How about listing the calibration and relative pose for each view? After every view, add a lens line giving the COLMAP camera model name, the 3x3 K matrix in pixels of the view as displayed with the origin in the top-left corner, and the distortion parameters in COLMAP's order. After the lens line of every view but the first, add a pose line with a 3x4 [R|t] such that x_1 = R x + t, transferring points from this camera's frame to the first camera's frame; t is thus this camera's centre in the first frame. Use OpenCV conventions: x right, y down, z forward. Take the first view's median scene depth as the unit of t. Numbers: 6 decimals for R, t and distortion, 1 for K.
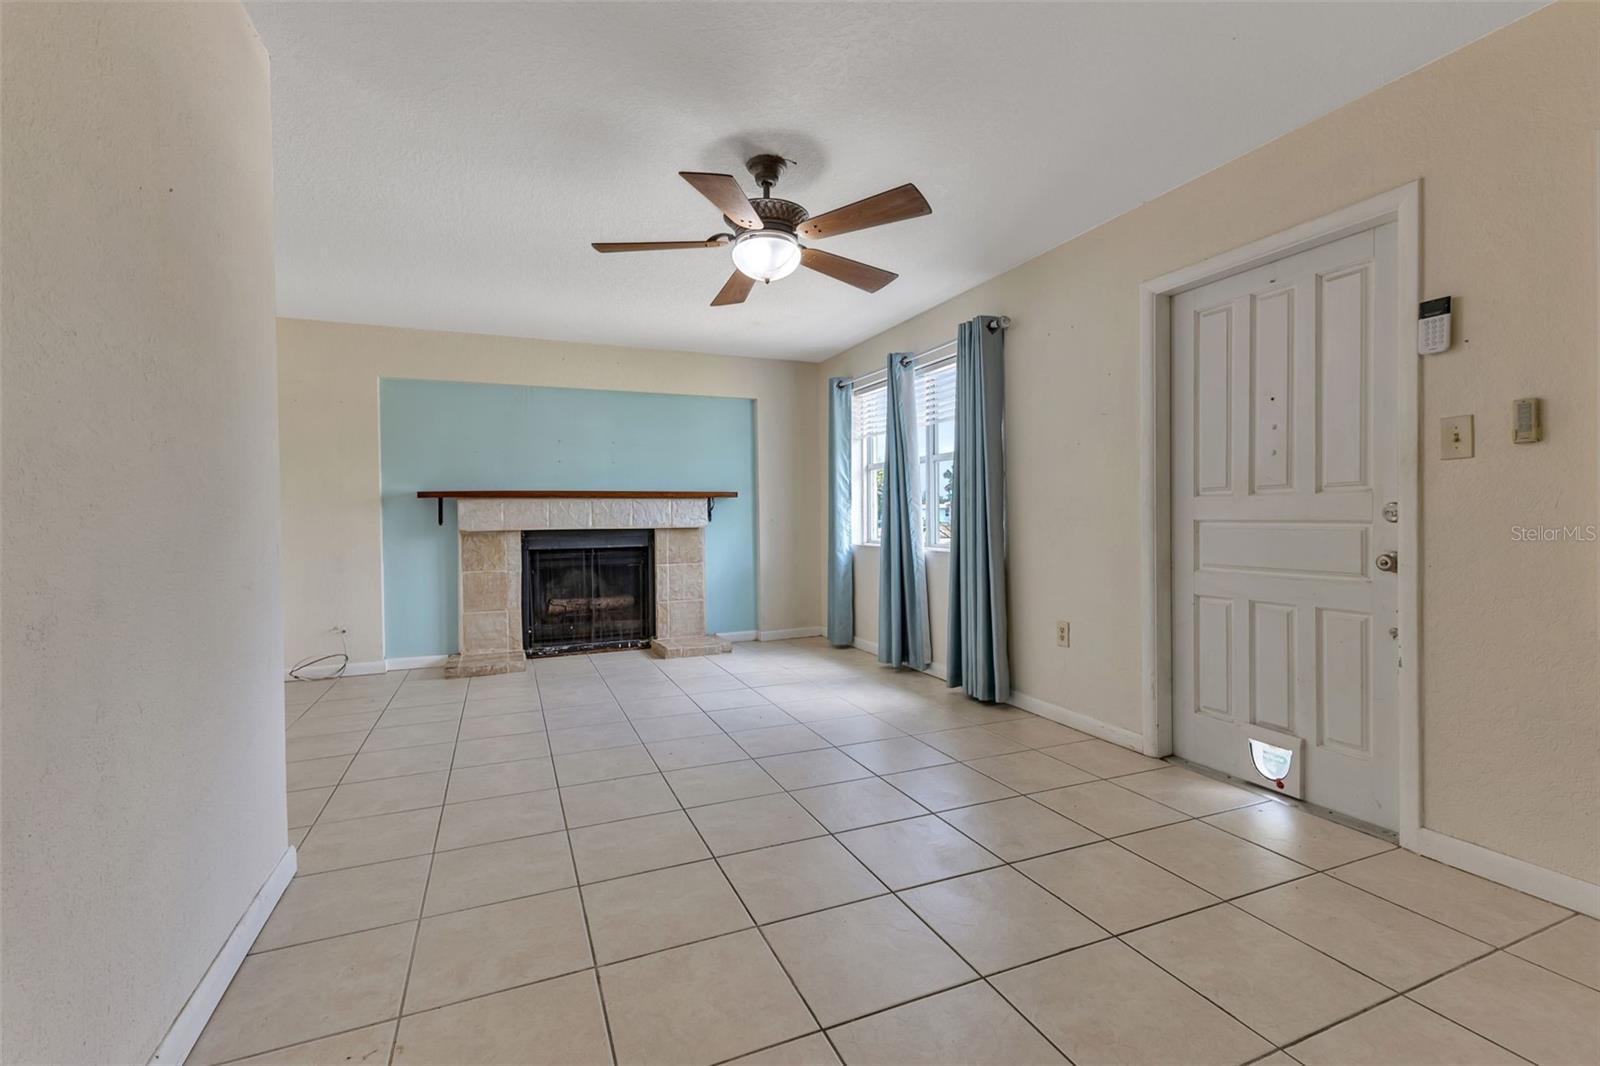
lens RADIAL K [[729.5, 0, 799.7], [0, 729.5, 523.1], [0, 0, 1]] dist [0.005049, 0.000599]
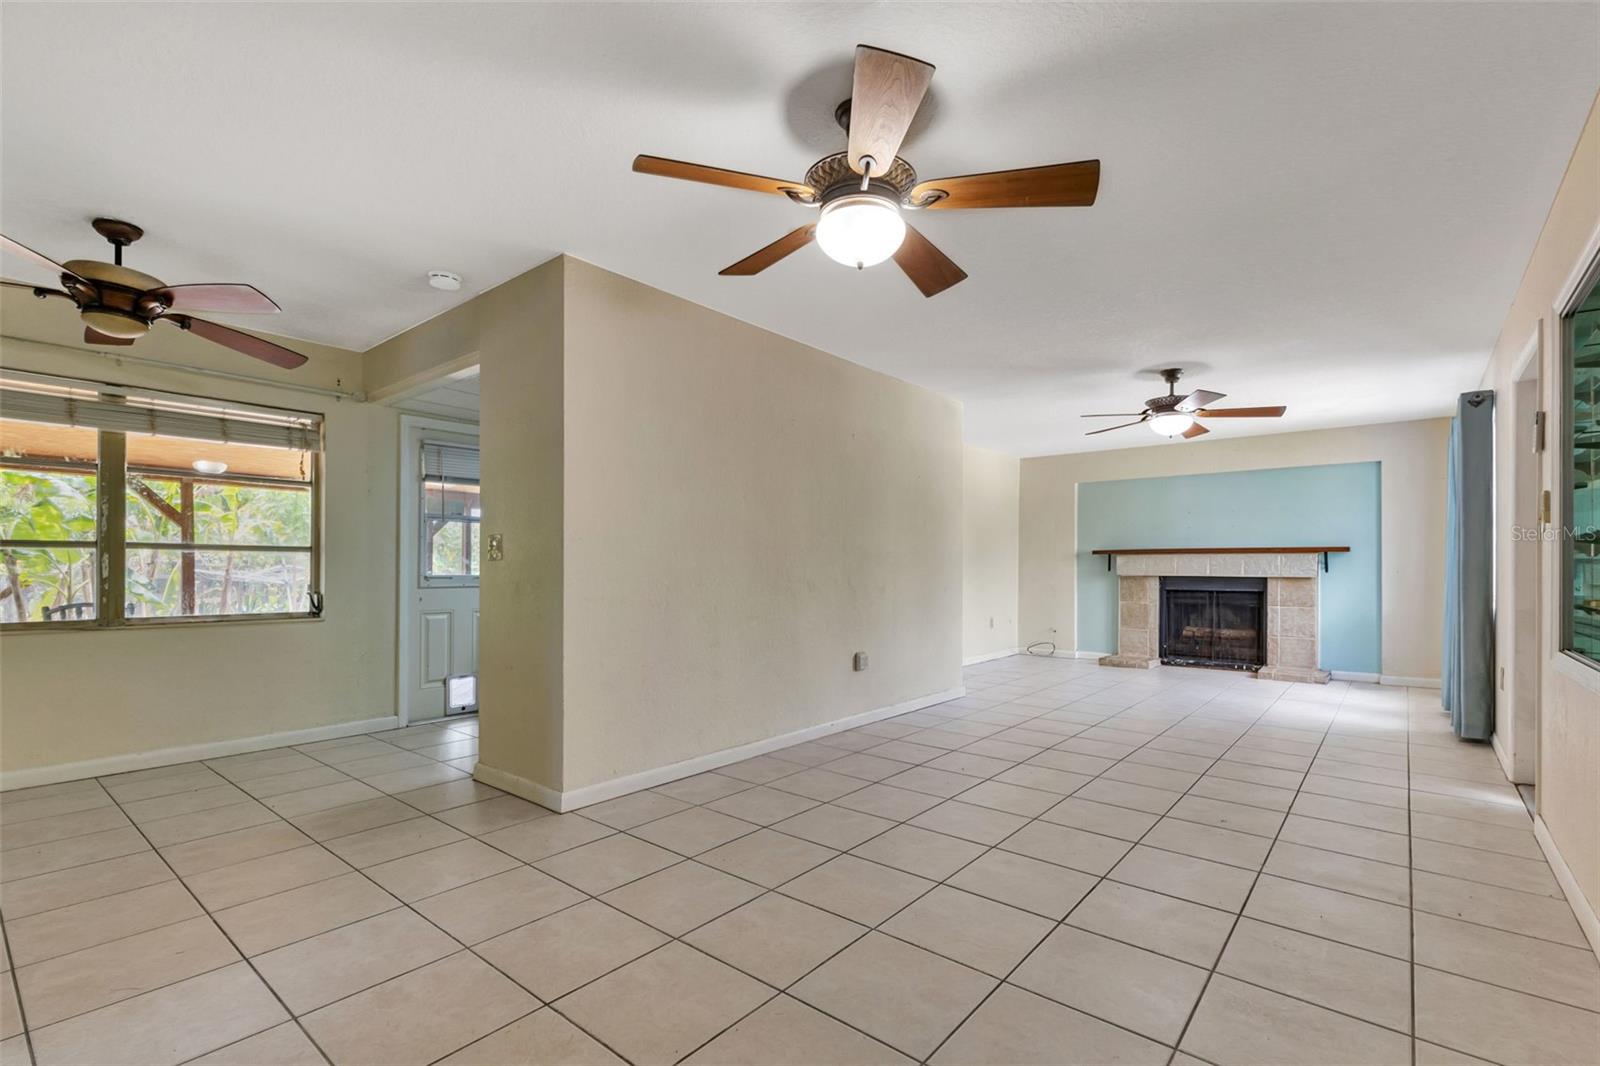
lens RADIAL K [[729.5, 0, 811.0], [0, 729.5, 568.4], [0, 0, 1]] dist [0.005049, 0.000599]
pose [[0.446961, 0.012975, -0.894460, 0.595533], [-0.018440, 0.999816, 0.005289, -0.000062], [0.894364, 0.014130, 0.447118, -0.270461]]
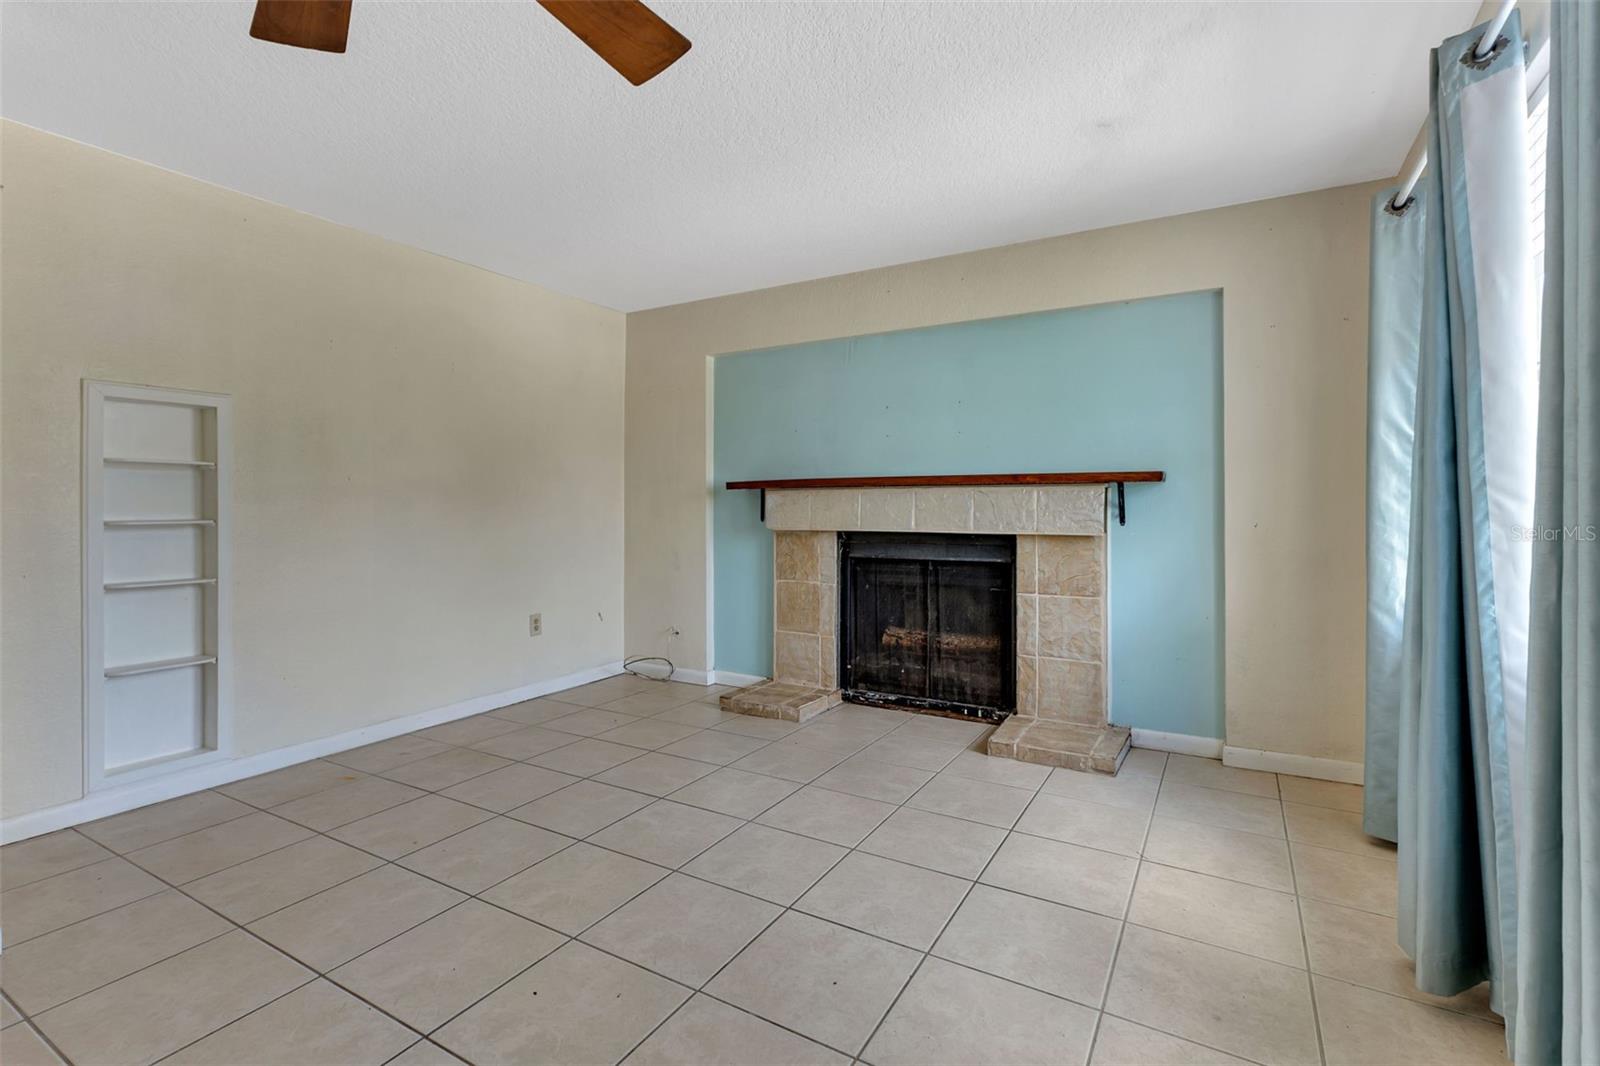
lens RADIAL K [[729.5, 0, 823.9], [0, 729.5, 508.4], [0, 0, 1]] dist [0.005049, 0.000599]
pose [[0.587974, 0.012533, -0.808783, 0.212163], [-0.012358, 0.999902, 0.006511, -0.017424], [0.808785, 0.006167, 0.588072, 0.526699]]
